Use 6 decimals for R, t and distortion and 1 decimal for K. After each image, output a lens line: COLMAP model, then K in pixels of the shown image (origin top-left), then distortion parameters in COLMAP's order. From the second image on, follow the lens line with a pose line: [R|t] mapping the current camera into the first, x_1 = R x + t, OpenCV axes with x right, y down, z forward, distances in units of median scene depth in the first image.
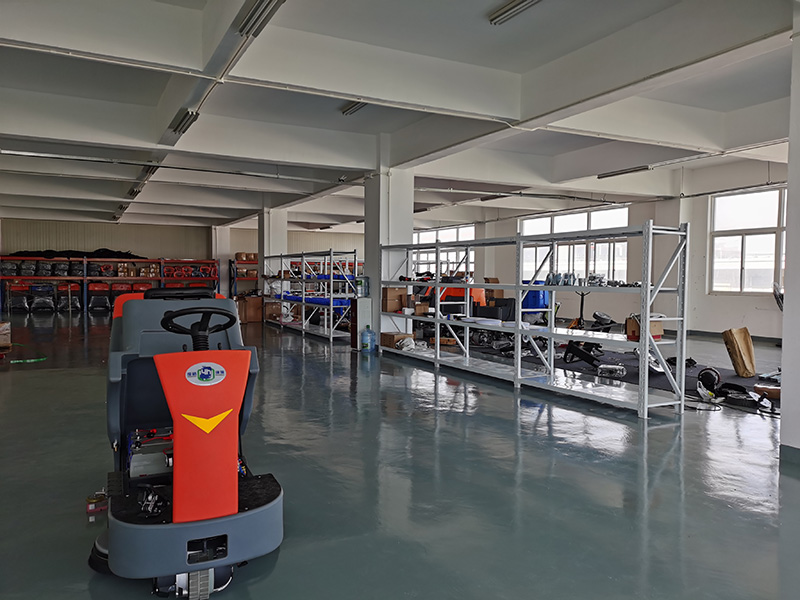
lens RADIAL K [[609.0, 0, 400.0], [0, 609.0, 300.0], [0, 0, 1]] dist [0.034288, -0.000865]
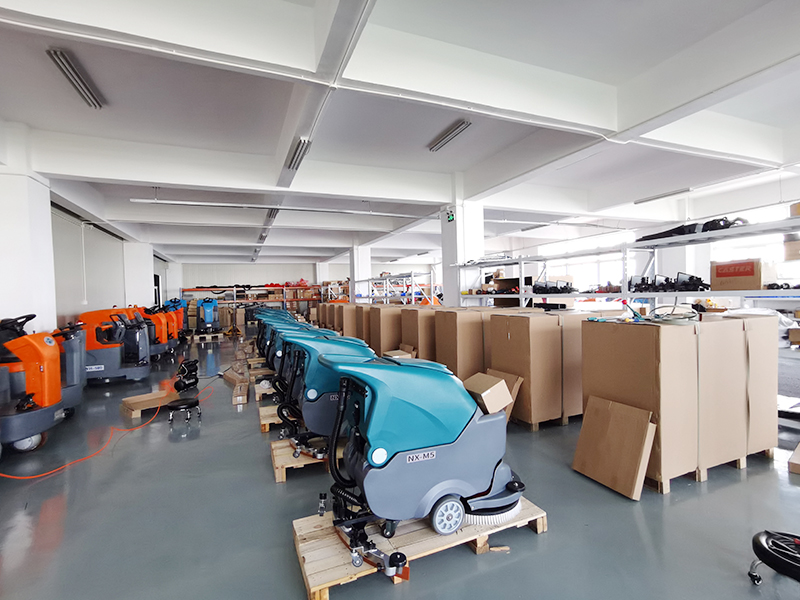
lens RADIAL K [[382.5, 0, 400.0], [0, 382.5, 300.0], [0, 0, 1]] dist [0.001851, 0.000893]
pose [[0.996280, -0.030578, -0.080564, -0.084483], [0.028572, 0.999255, -0.025933, -0.004863], [0.081297, 0.023535, 0.996412, 0.235993]]
